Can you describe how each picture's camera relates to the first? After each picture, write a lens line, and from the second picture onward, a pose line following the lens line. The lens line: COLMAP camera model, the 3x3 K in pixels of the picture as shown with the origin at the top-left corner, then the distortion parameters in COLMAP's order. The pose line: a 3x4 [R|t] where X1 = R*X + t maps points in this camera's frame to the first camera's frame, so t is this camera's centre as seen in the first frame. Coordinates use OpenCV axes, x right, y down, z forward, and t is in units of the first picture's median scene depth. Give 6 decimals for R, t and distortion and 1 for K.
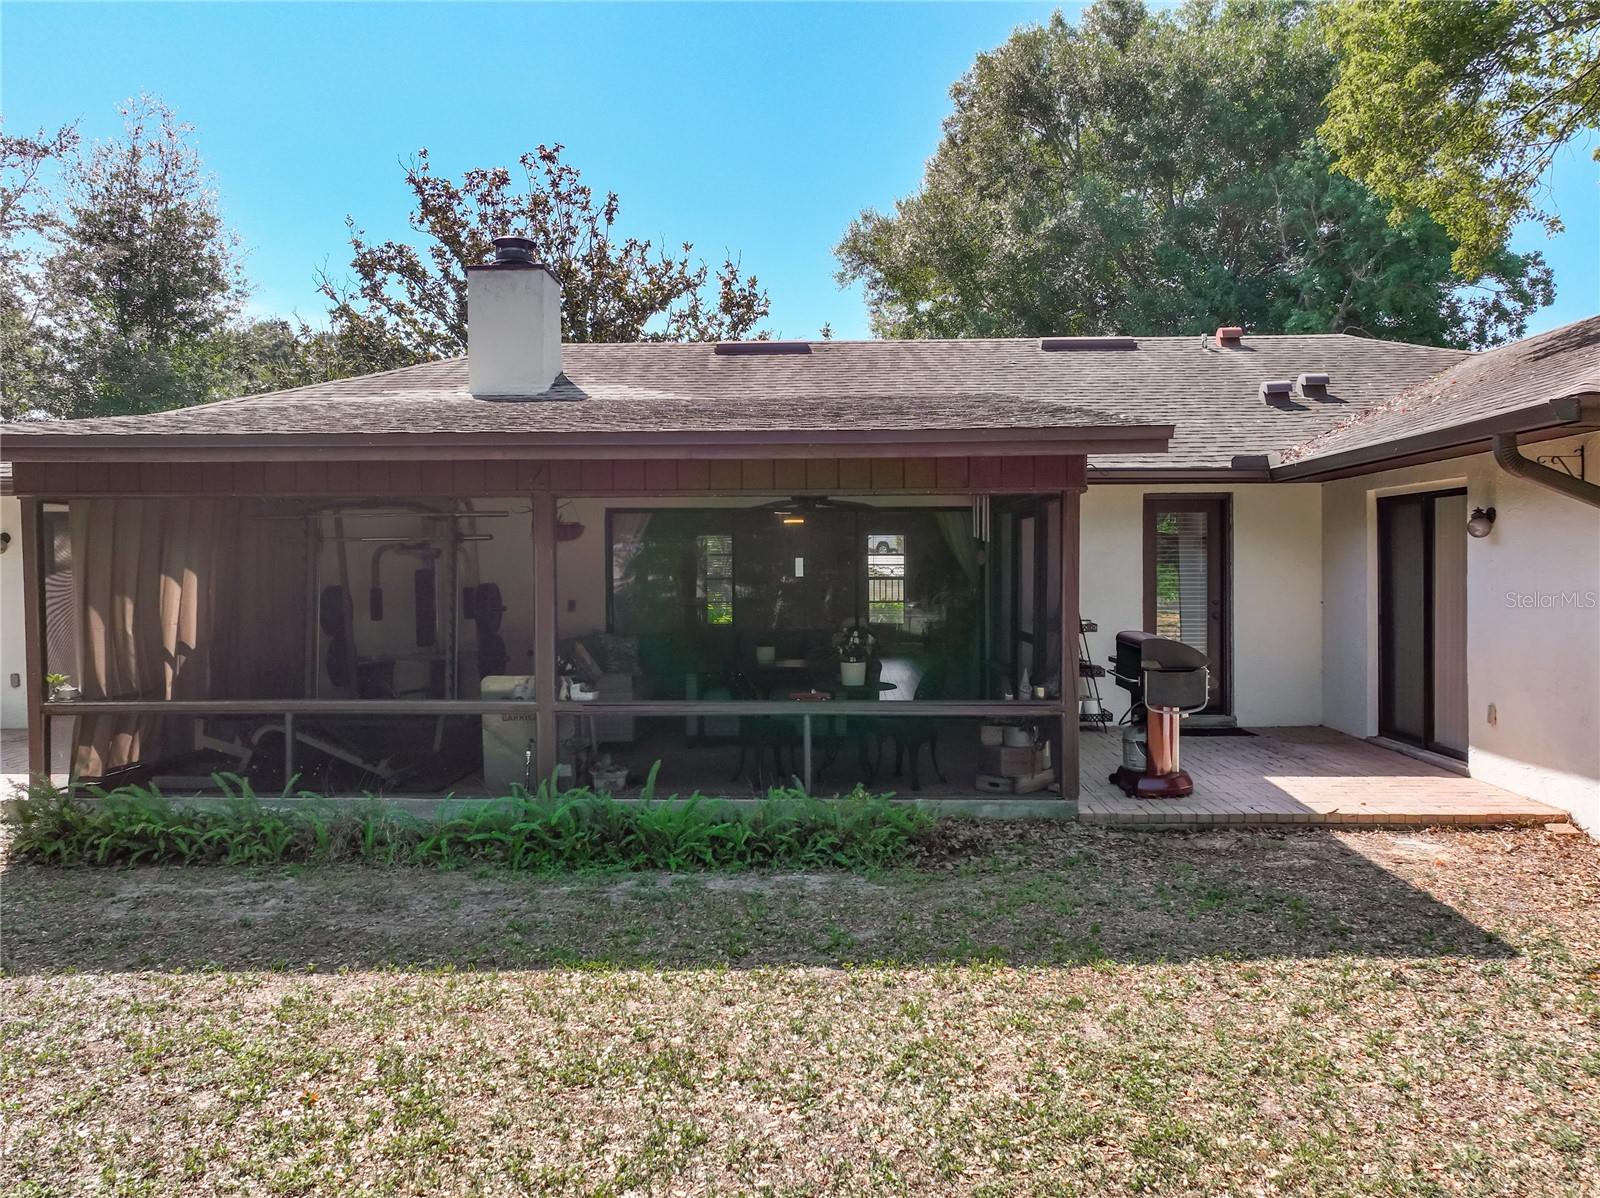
lens RADIAL K [[1103.8, 0, 800.1], [0, 1103.8, 579.9], [0, 0, 1]] dist [-0.002148, 0.001018]
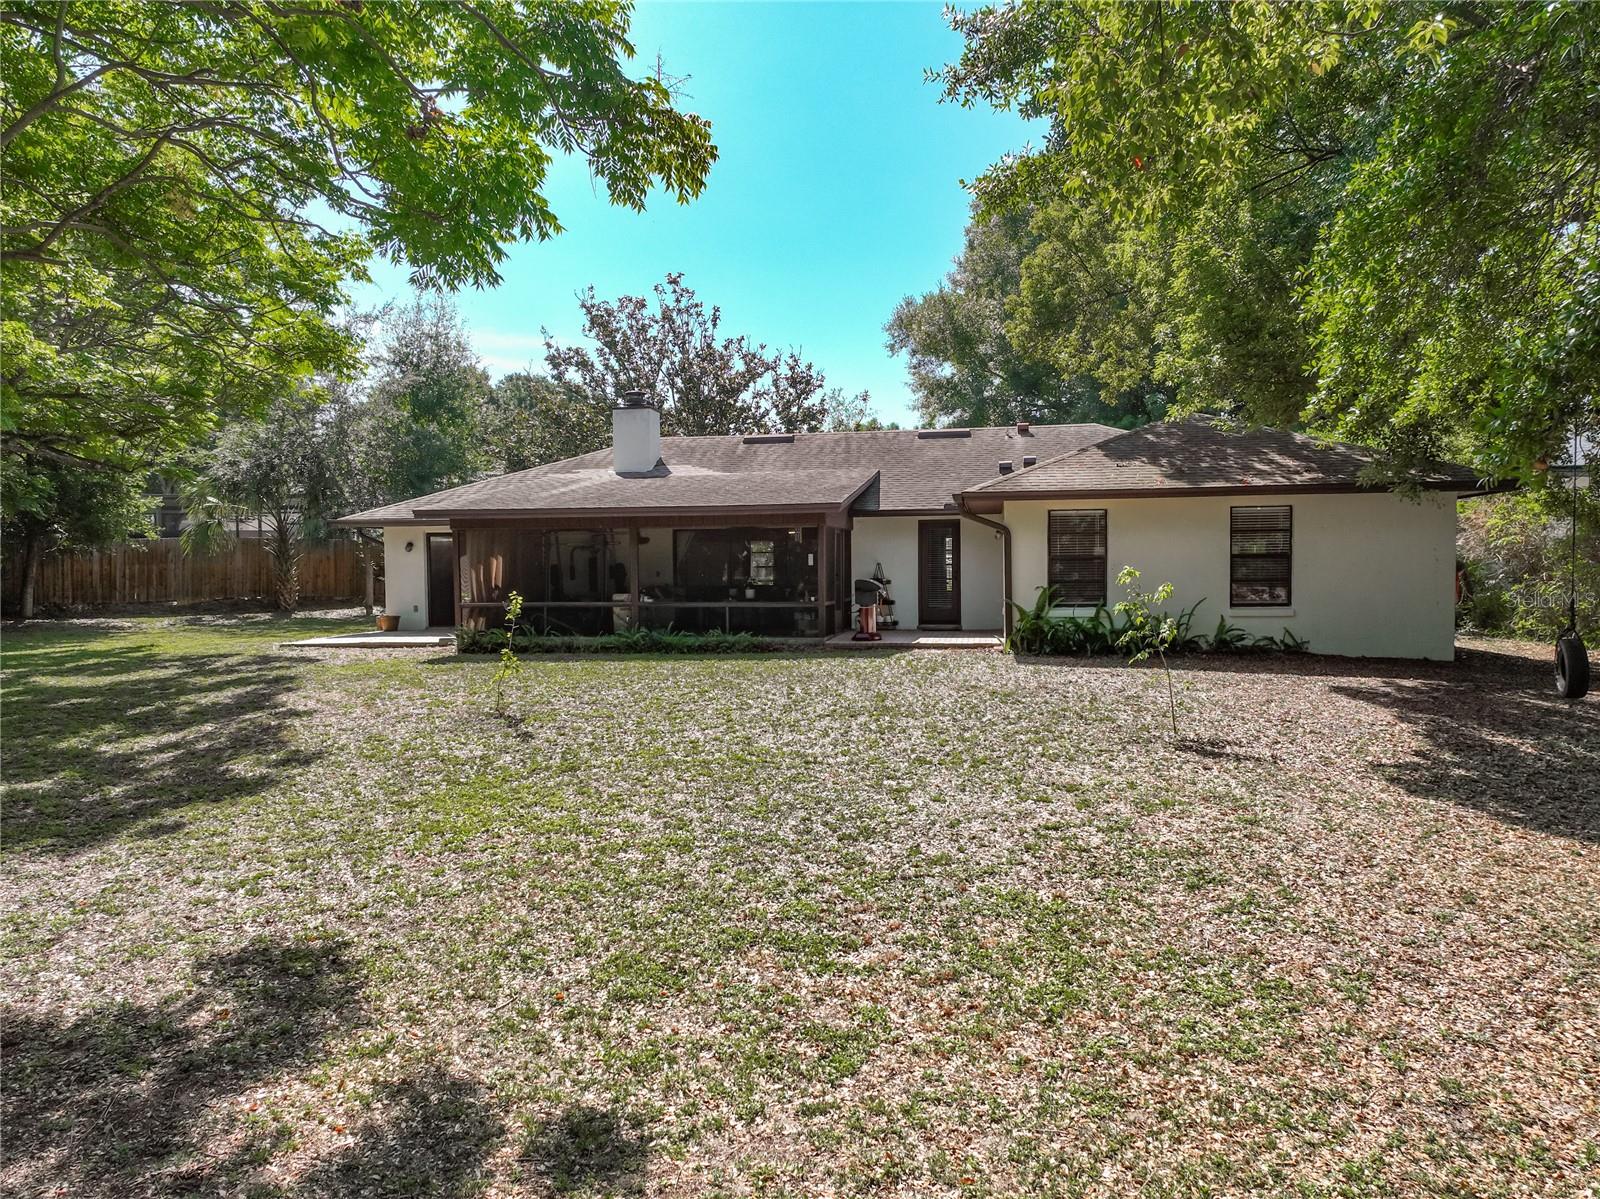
lens RADIAL K [[1130.5, 0, 800.5], [0, 1130.5, 641.0], [0, 0, 1]] dist [-0.003748, 0.001033]
pose [[0.988511, 0.002498, -0.151128, 0.167957], [0.004661, 0.998884, 0.046992, 0.021077], [0.151077, -0.047156, 0.987397, -0.480364]]
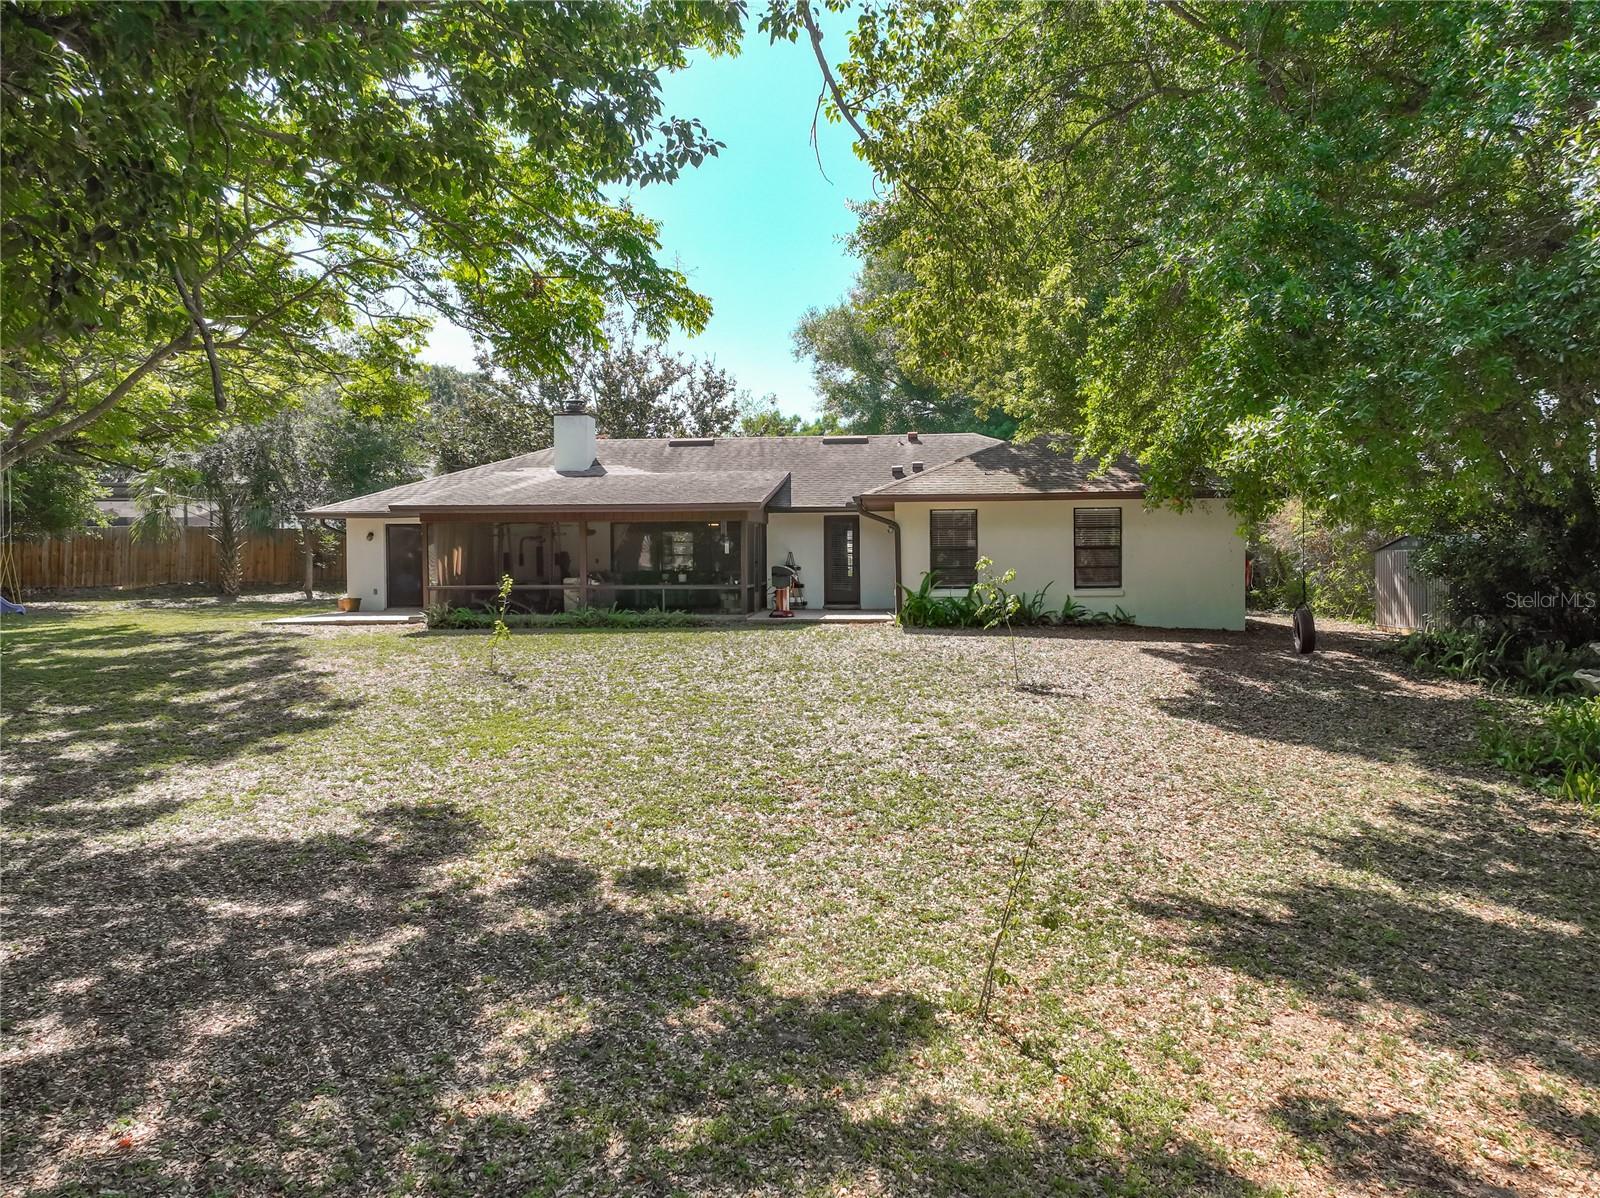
lens RADIAL K [[1148.9, 0, 800.0], [0, 1148.9, 599.0], [0, 0, 1]] dist [-0.009842, -0.000493]
pose [[0.997902, -0.002029, -0.064714, 0.171372], [0.003354, 0.999787, 0.020368, 0.023324], [0.064658, -0.020543, 0.997696, -0.639623]]
